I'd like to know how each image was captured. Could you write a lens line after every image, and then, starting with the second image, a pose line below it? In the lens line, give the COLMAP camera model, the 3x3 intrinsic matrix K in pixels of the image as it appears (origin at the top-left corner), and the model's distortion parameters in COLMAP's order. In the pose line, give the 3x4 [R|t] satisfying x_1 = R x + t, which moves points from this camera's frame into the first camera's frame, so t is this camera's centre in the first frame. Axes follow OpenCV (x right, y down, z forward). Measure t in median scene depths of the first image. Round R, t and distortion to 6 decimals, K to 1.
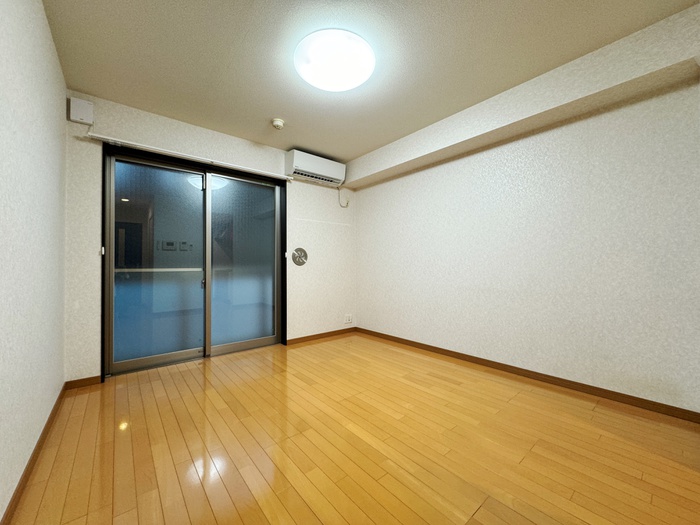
lens RADIAL K [[277.6, 0, 351.0], [0, 277.6, 261.3], [0, 0, 1]] dist [-0.003469, 0.000993]
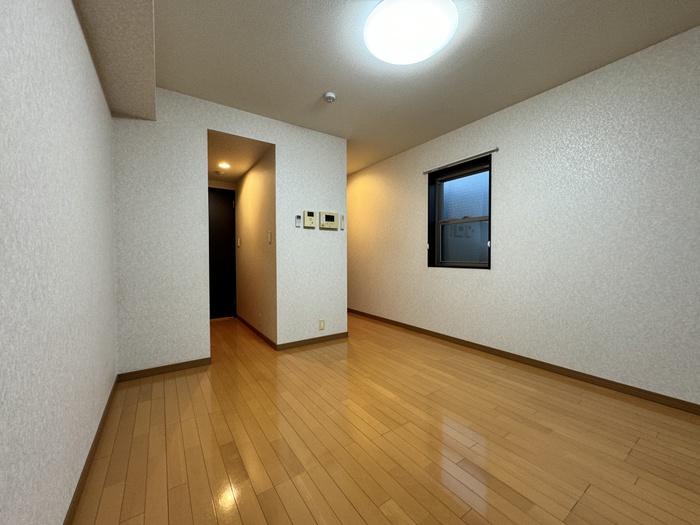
lens RADIAL K [[277.6, 0, 350.2], [0, 277.6, 261.8], [0, 0, 1]] dist [-0.003469, 0.000993]
pose [[-0.995032, 0.006888, 0.099318, 0.039841], [0.007123, 0.999973, 0.002018, 0.017854], [-0.099301, 0.002716, -0.995054, 1.629395]]
